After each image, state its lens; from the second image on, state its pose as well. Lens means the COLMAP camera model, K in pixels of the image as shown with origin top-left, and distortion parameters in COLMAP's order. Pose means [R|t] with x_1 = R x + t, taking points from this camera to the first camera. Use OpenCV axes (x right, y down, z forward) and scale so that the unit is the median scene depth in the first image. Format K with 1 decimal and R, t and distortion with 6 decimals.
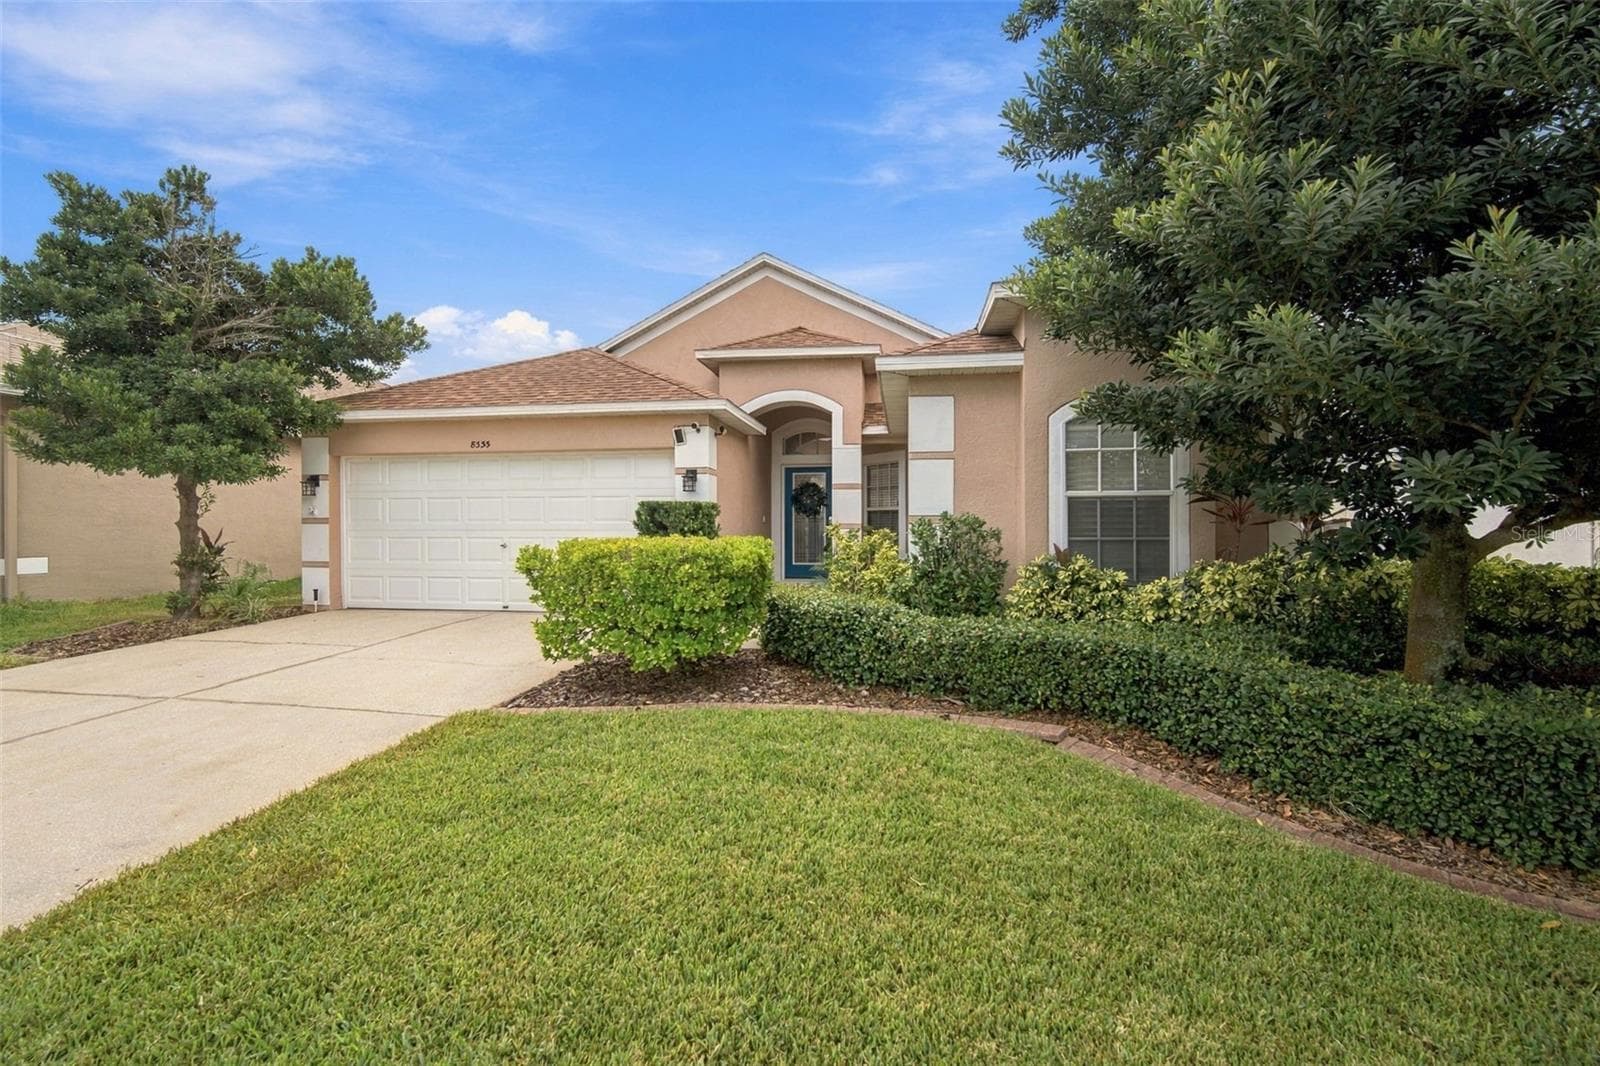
lens RADIAL K [[699.9, 0, 798.6], [0, 699.9, 526.5], [0, 0, 1]] dist [-0.009374, 0.002538]
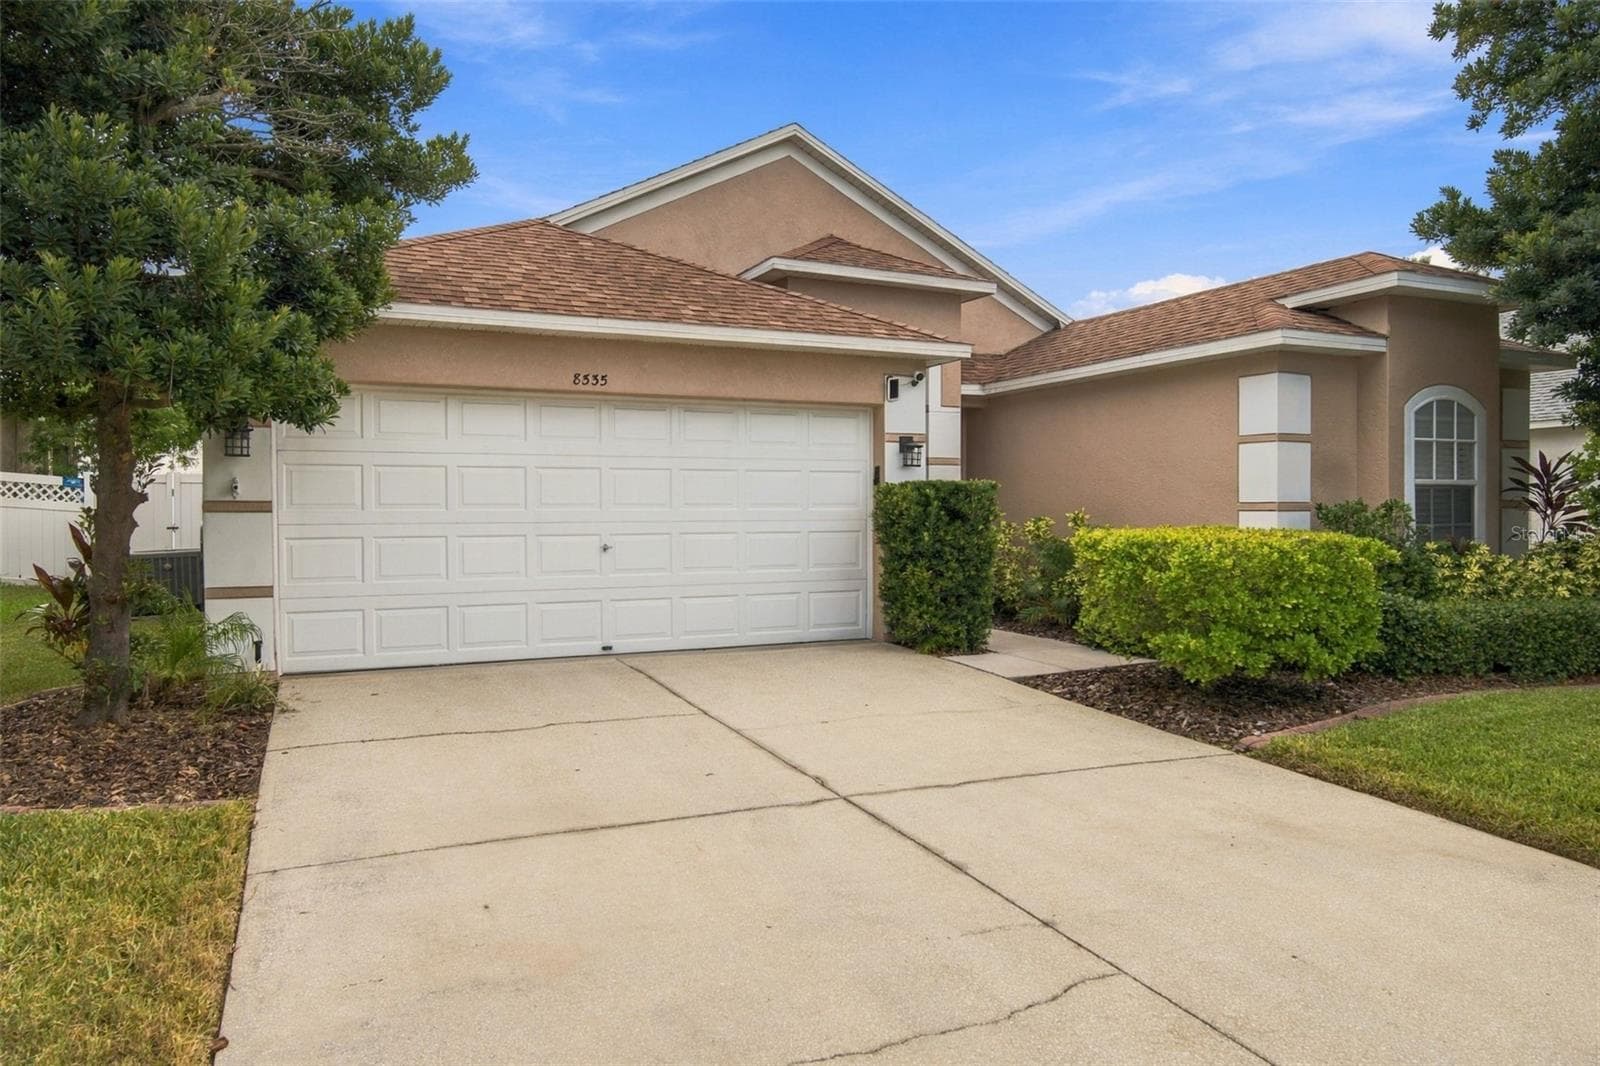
lens RADIAL K [[1073.9, 0, 797.6], [0, 1073.9, 525.7], [0, 0, 1]] dist [-0.009931, 0.001424]
pose [[0.828852, -0.009460, 0.559388, -0.998430], [0.002656, 0.999912, 0.012975, -0.003996], [-0.559462, -0.009269, 0.828804, 0.161168]]
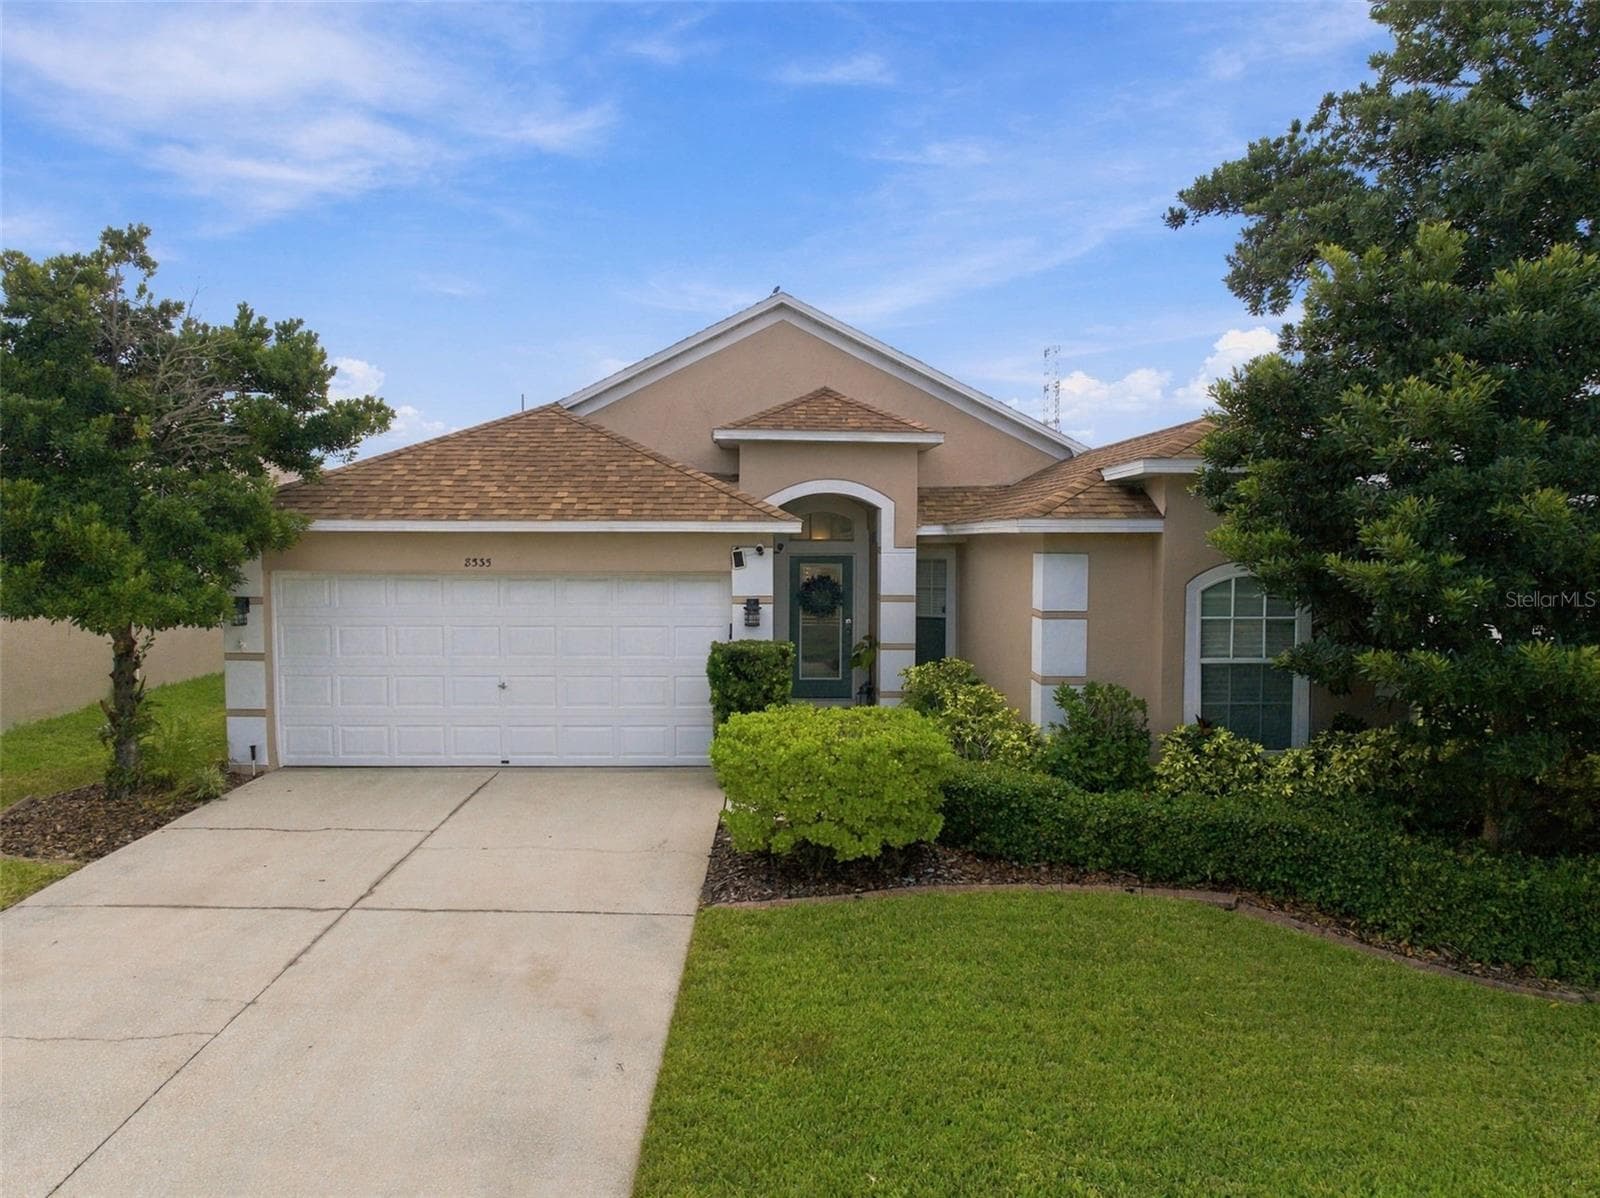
lens RADIAL K [[1126.5, 0, 810.6], [0, 1126.5, 602.5], [0, 0, 1]] dist [-0.035917, -0.007315]
pose [[0.983907, -0.005895, 0.178585, -0.375543], [-0.004371, 0.998363, 0.057035, -0.177807], [-0.178629, -0.056898, 0.982270, -0.401219]]
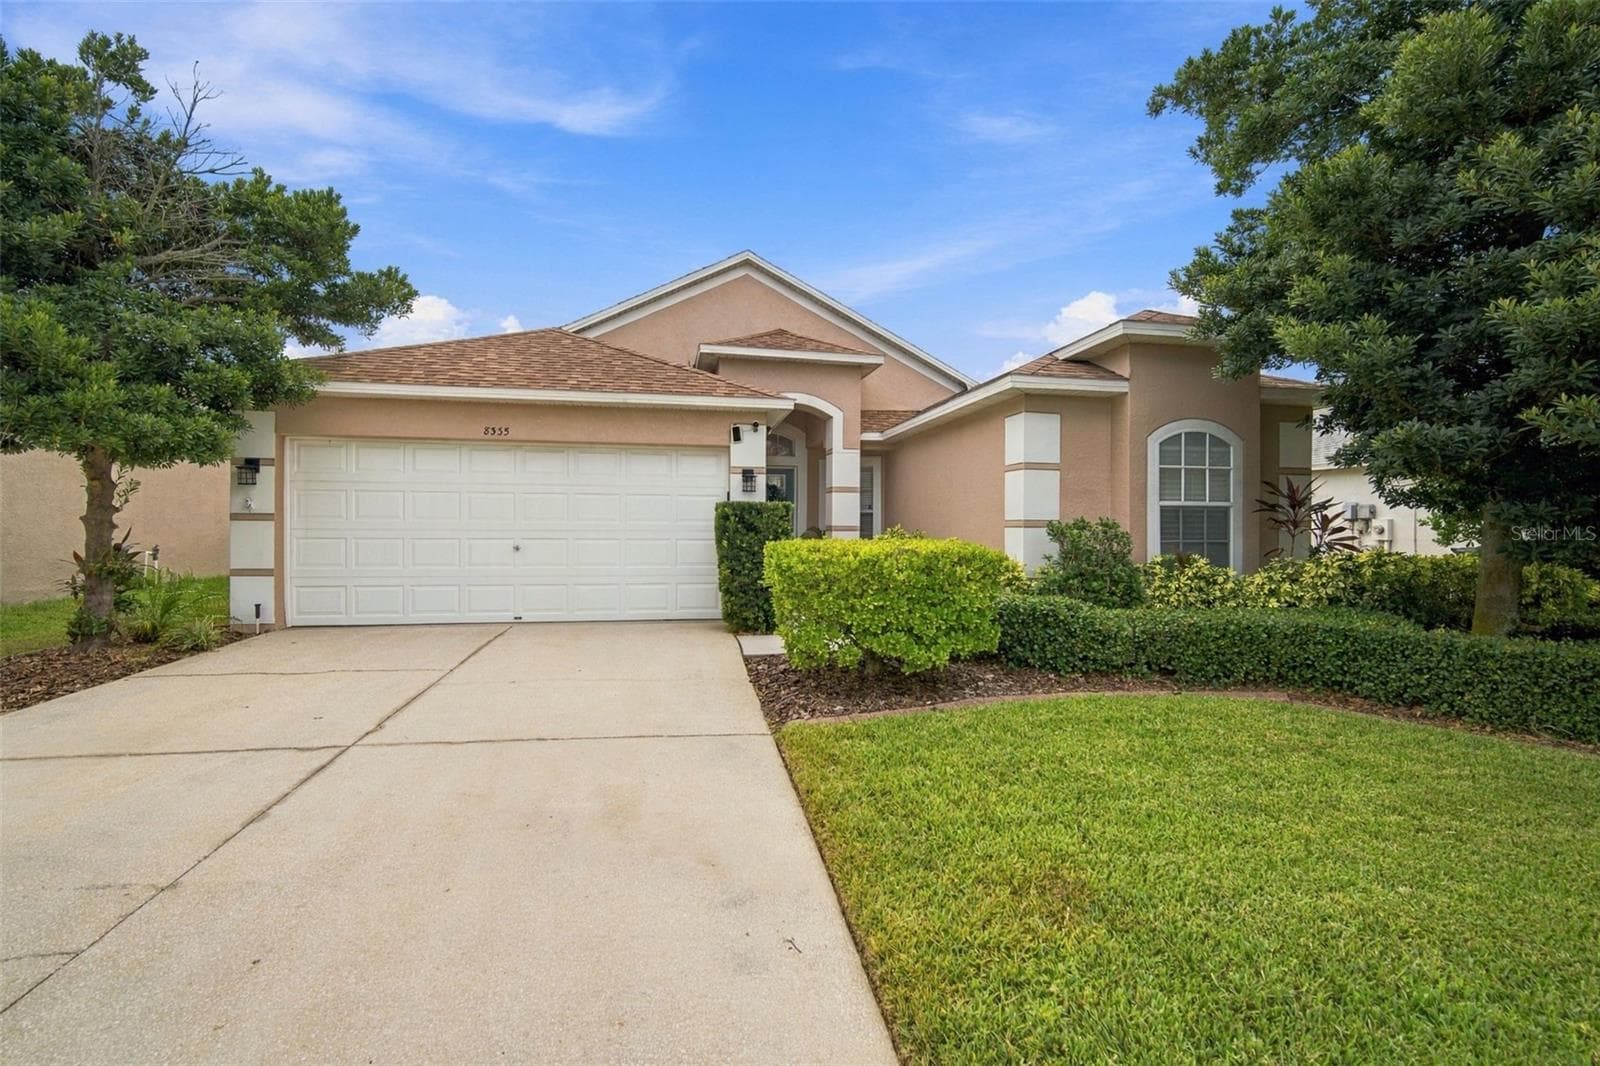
lens RADIAL K [[699.9, 0, 799.8], [0, 699.9, 529.1], [0, 0, 1]] dist [-0.009374, 0.002538]
pose [[0.942690, 0.006832, 0.333600, -0.470353], [-0.007543, 0.999971, 0.000839, 0.000416], [-0.333585, -0.003307, 0.942714, 0.067797]]
